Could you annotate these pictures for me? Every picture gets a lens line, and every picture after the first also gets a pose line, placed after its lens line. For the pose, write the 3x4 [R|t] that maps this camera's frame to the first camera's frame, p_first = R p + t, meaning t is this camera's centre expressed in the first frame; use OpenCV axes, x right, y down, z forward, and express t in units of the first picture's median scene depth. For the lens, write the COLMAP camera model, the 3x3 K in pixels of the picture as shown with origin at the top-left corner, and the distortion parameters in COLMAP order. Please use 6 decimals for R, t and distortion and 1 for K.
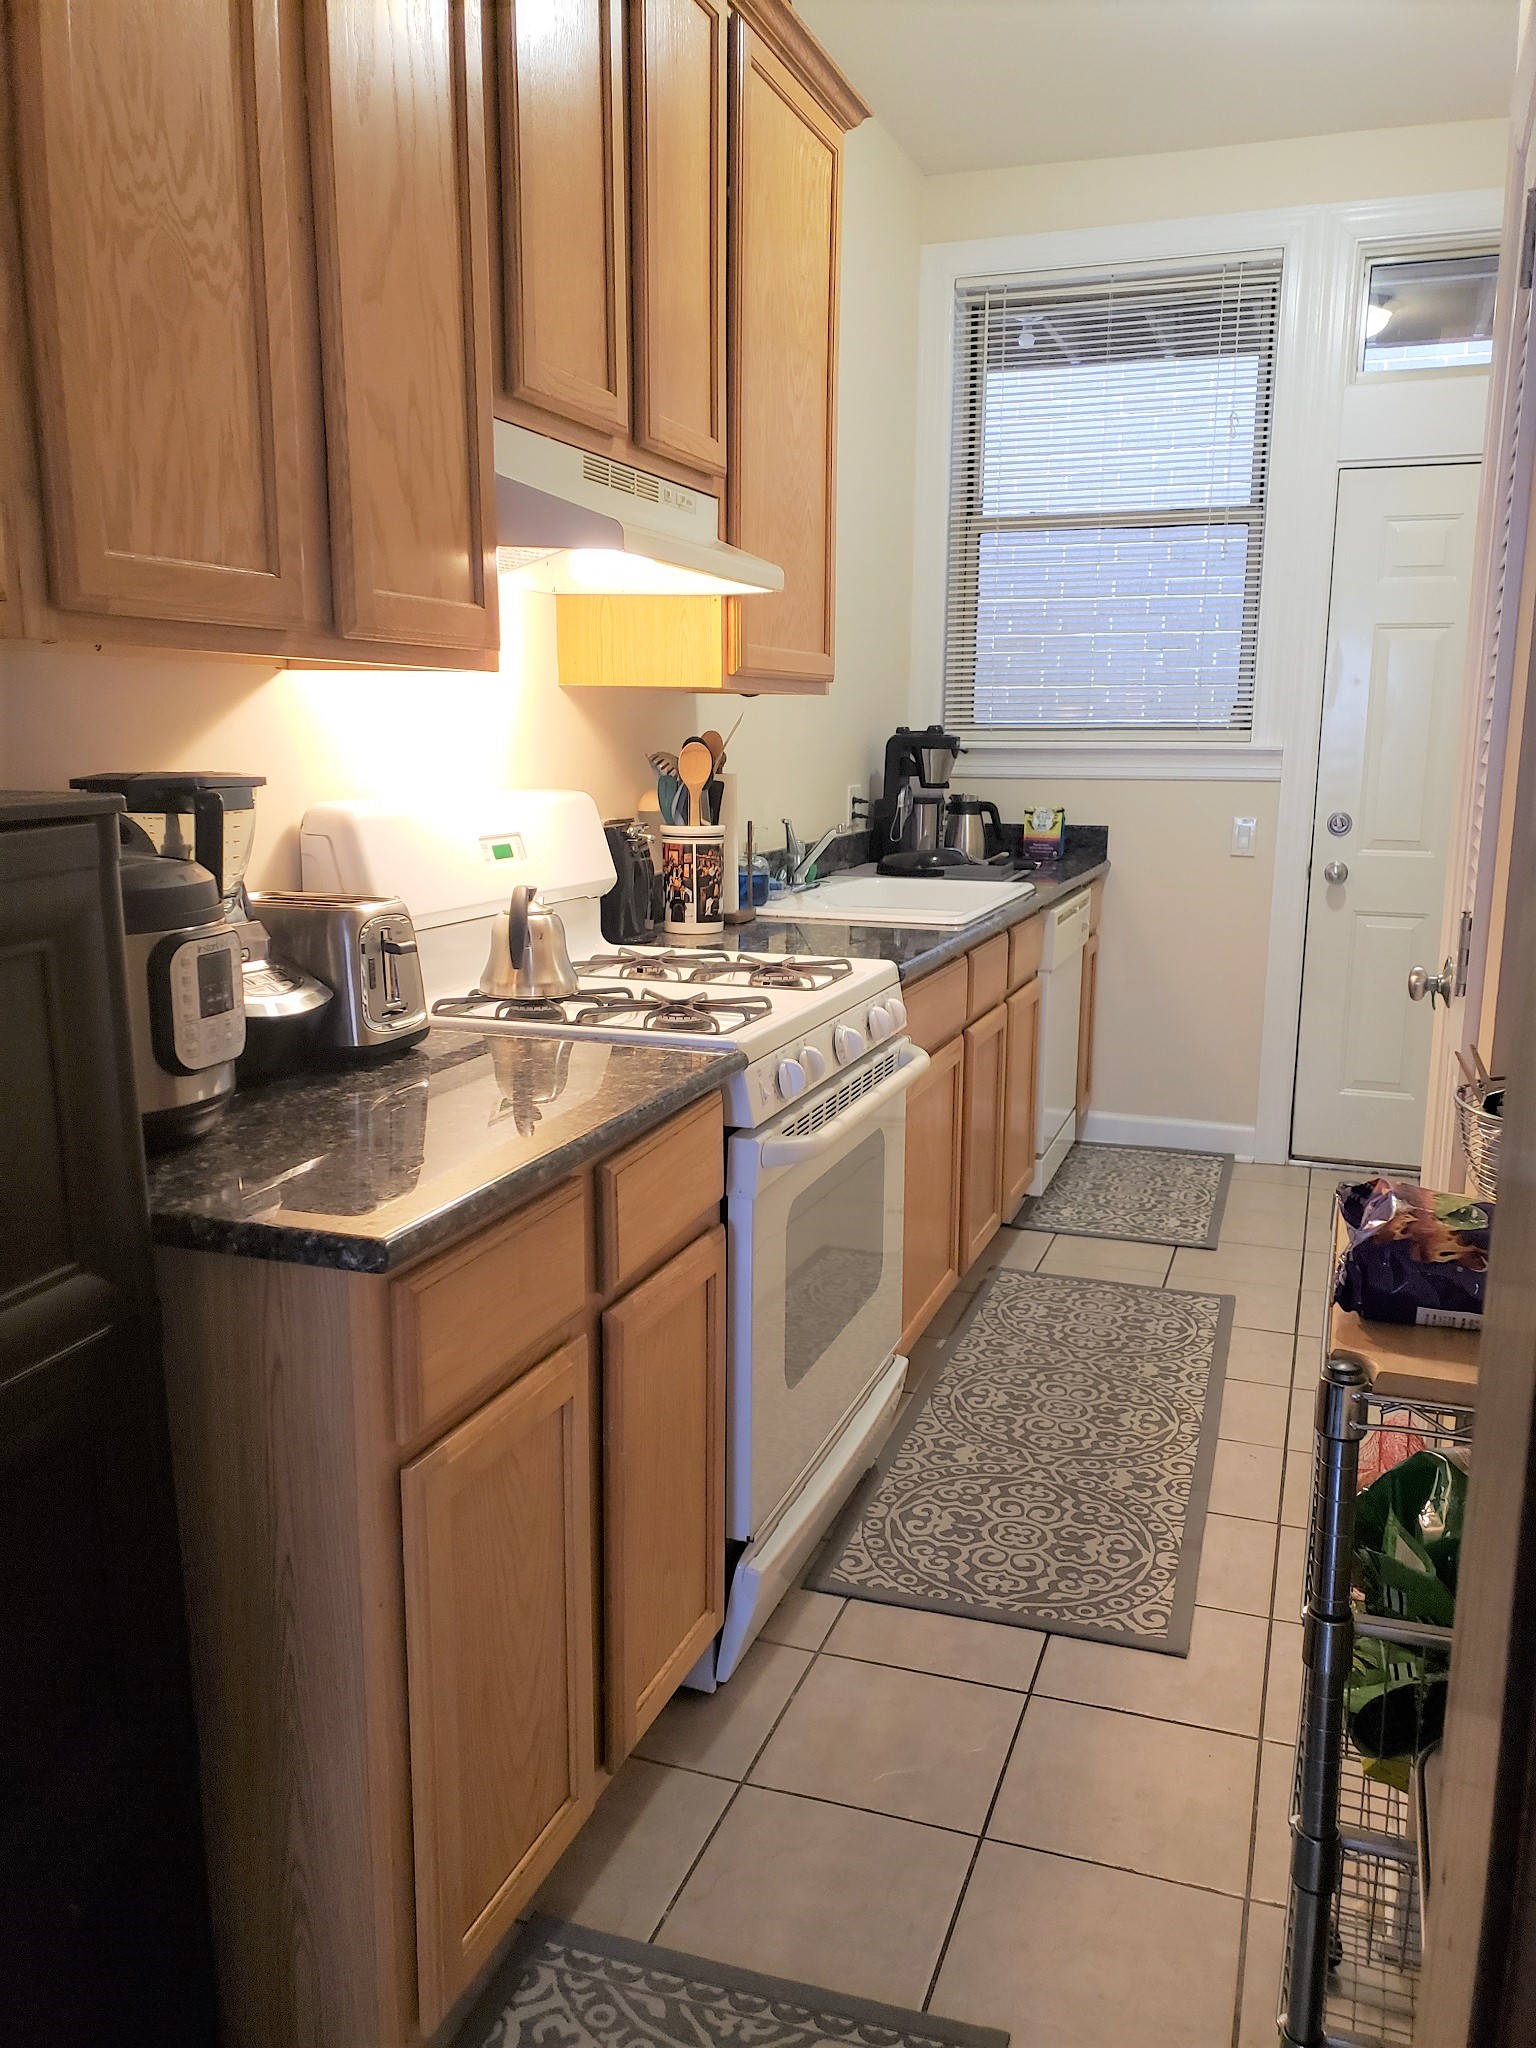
lens RADIAL K [[1600.7, 0, 778.2], [0, 1600.7, 1035.1], [0, 0, 1]] dist [0.076144, -0.041914]
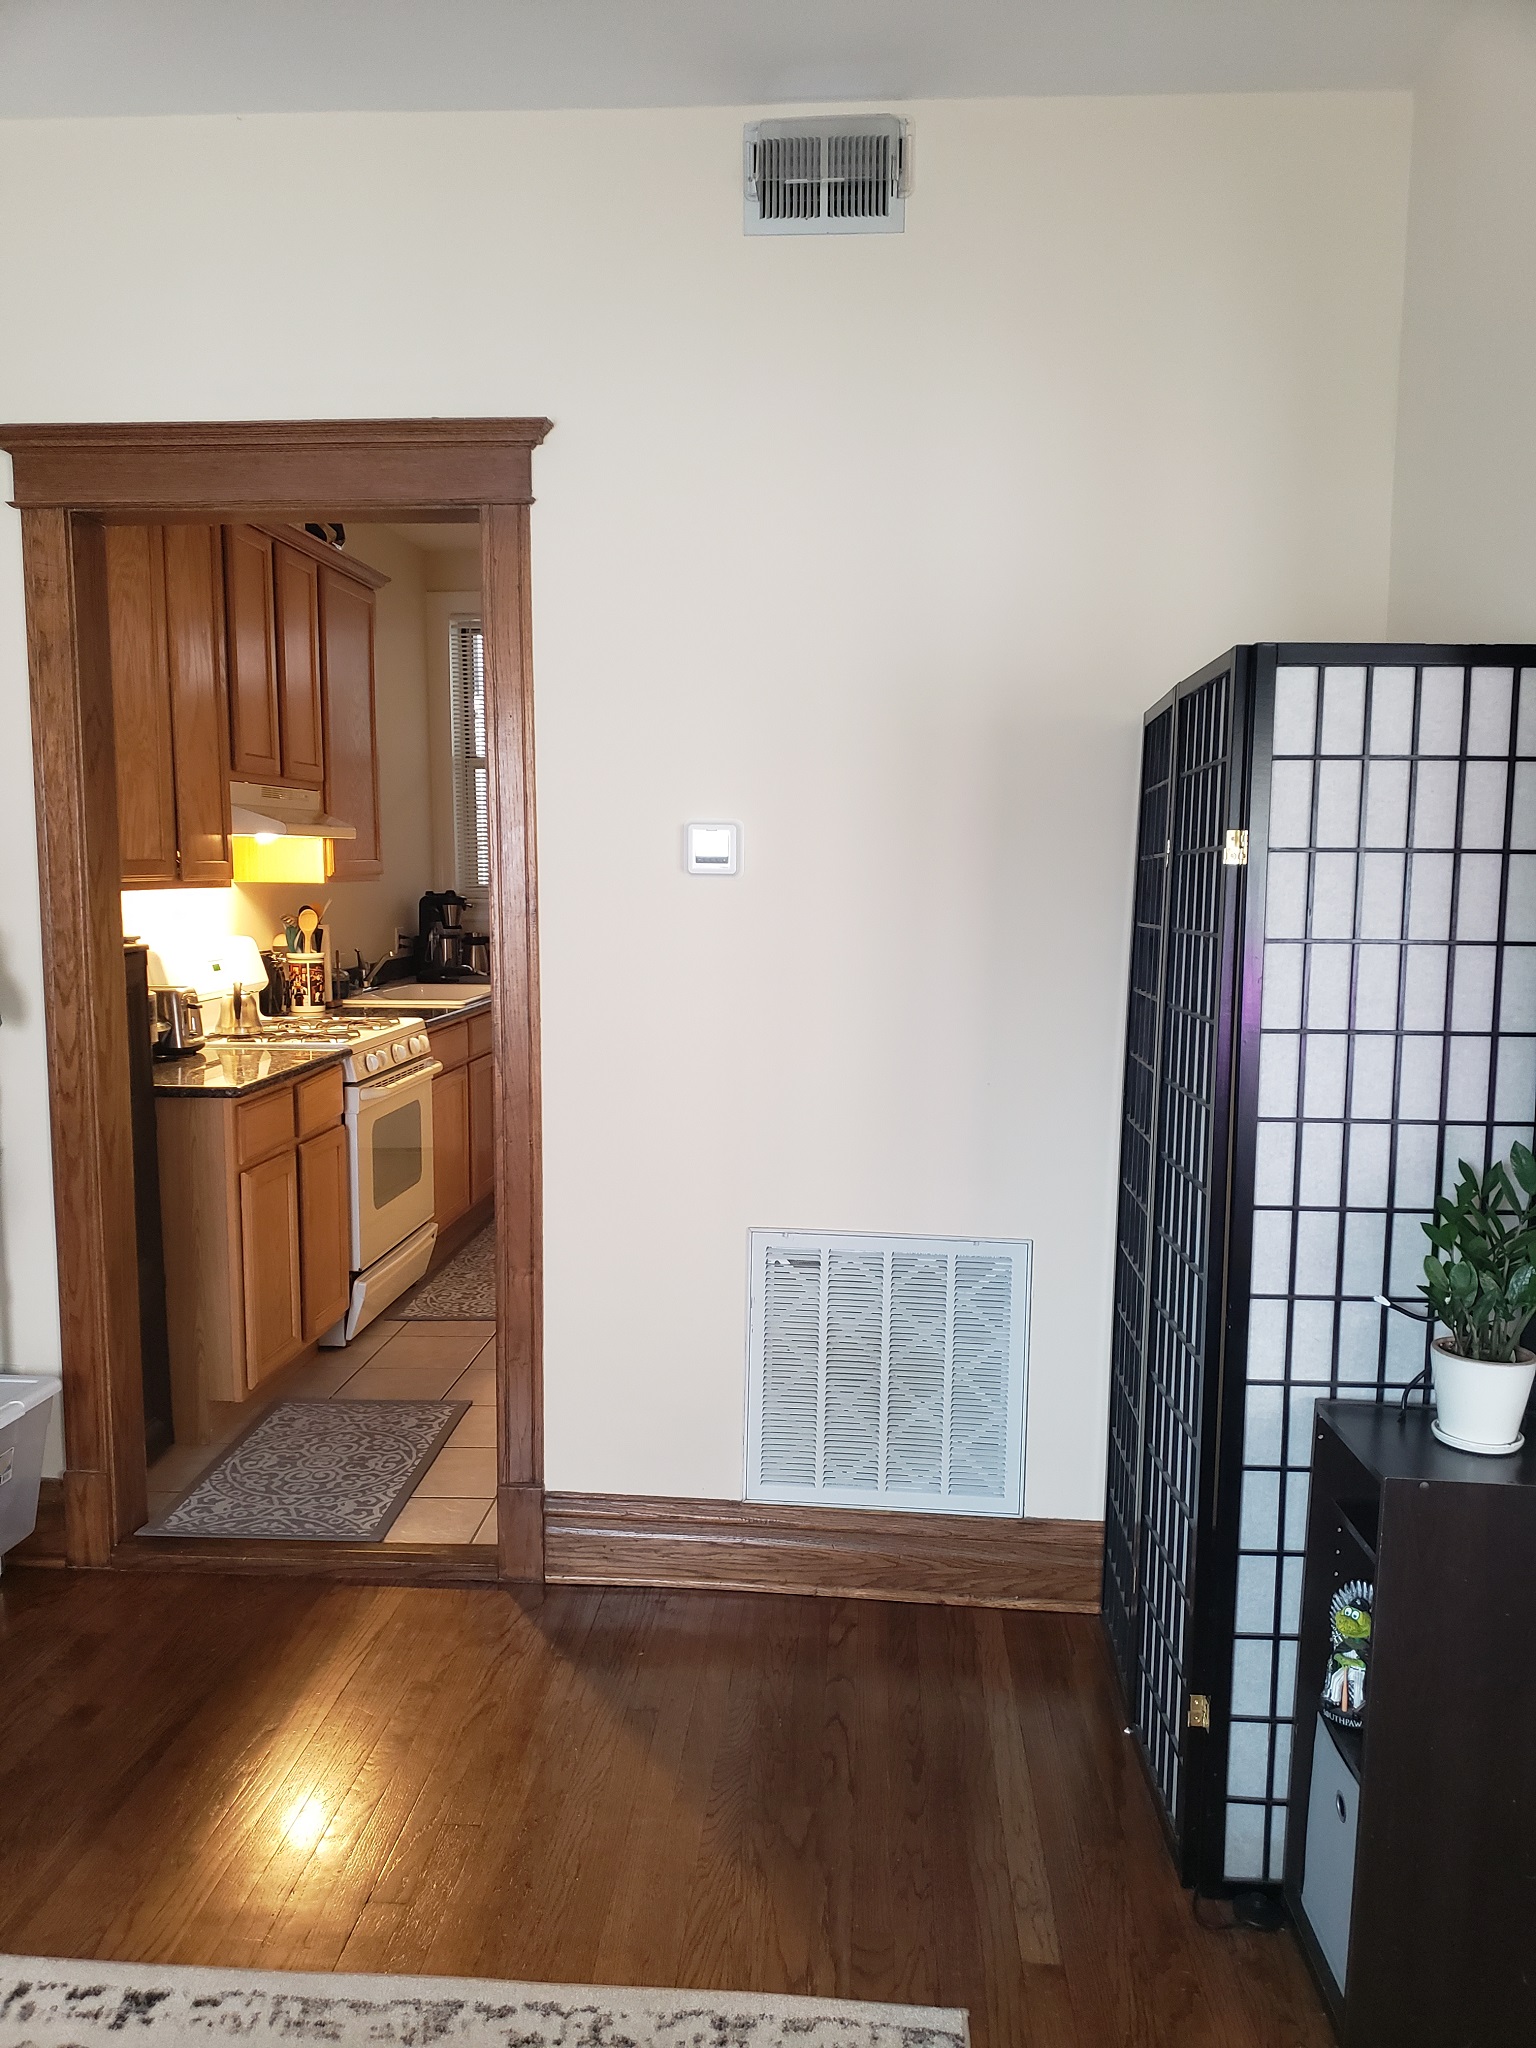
lens RADIAL K [[1600.7, 0, 776.5], [0, 1600.7, 1025.5], [0, 0, 1]] dist [0.076144, -0.041914]
pose [[0.962567, -0.036077, 0.268632, -0.036674], [0.059130, 0.995181, -0.078224, 0.135437], [-0.264515, 0.091180, 0.960061, -0.958712]]
